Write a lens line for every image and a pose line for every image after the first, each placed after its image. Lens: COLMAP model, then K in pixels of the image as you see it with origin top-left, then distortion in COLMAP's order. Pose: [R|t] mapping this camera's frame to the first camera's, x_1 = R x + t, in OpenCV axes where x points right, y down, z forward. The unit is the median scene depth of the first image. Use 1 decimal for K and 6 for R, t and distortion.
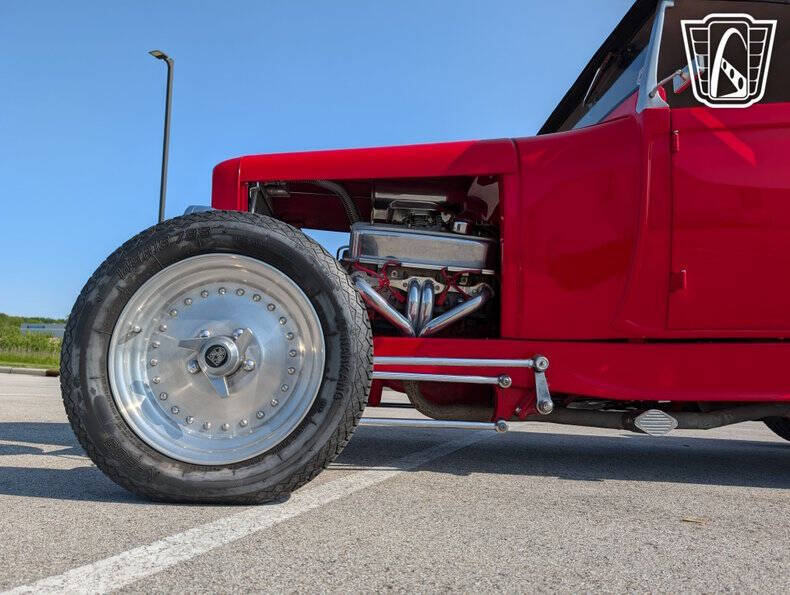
lens RADIAL K [[569.7, 0, 397.6], [0, 569.7, 308.6], [0, 0, 1]] dist [0.005663, 0.002722]
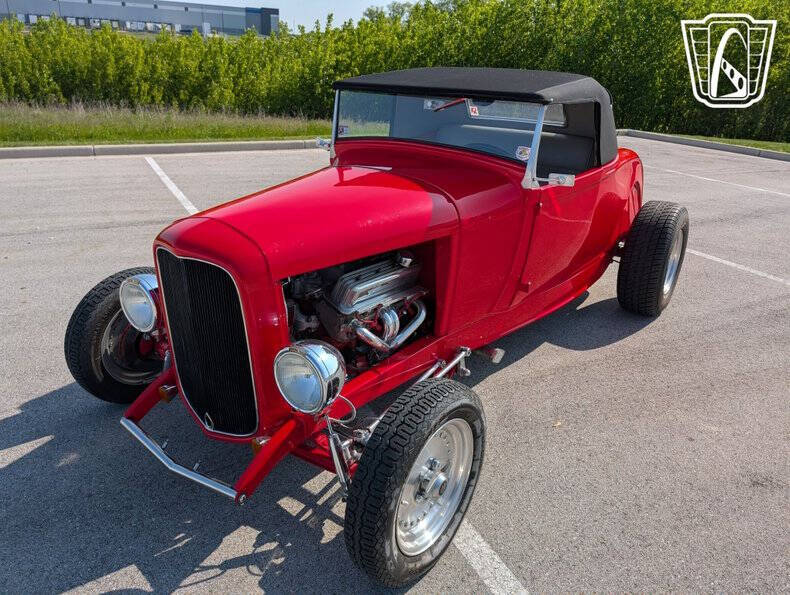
lens RADIAL K [[572.4, 0, 402.2], [0, 572.4, 289.6], [0, 0, 1]] dist [0.004933, 0.001330]
pose [[0.644081, -0.297650, 0.704673, -1.259437], [-0.100248, 0.880404, 0.463507, -1.043701], [-0.758360, -0.369178, 0.537212, 0.437860]]
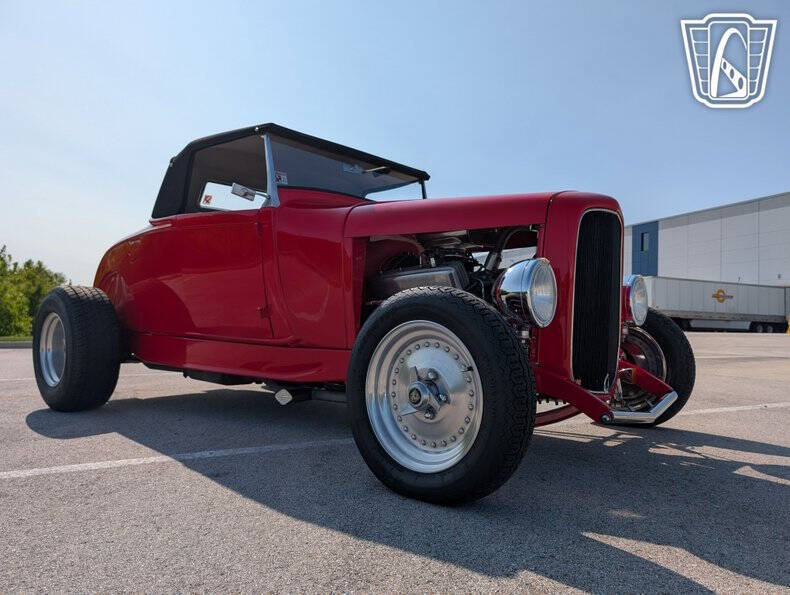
lens RADIAL K [[567.9, 0, 393.0], [0, 567.9, 307.9], [0, 0, 1]] dist [0.006357, 0.000112]
pose [[-0.698654, -0.026788, 0.714958, -1.332127], [-0.116013, 0.990316, -0.076262, 0.142046], [-0.705991, -0.136225, -0.694996, 3.385204]]
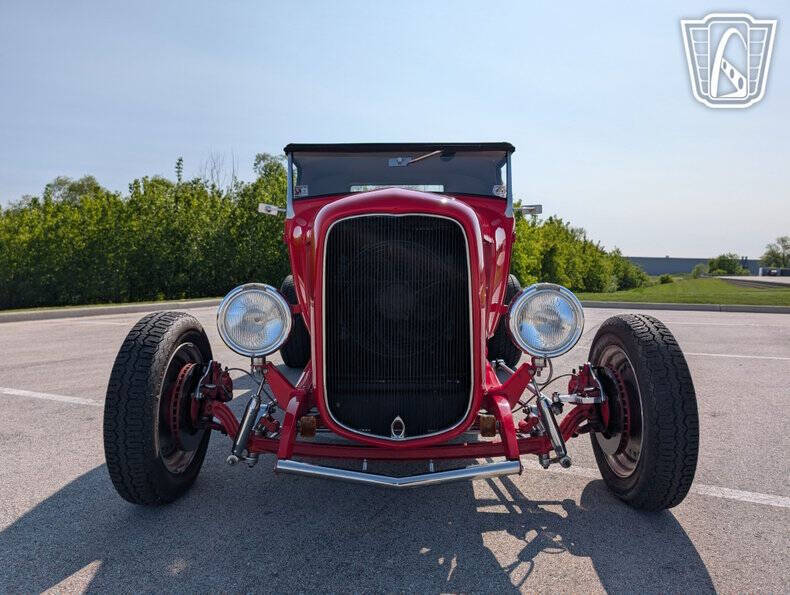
lens RADIAL K [[574.0, 0, 389.2], [0, 574.0, 296.2], [0, 0, 1]] dist [0.006849, -0.002648]
pose [[0.088483, -0.083847, 0.992542, -1.933077], [-0.115477, 0.988868, 0.093831, -0.296106], [-0.989361, -0.122919, 0.077815, 1.606860]]
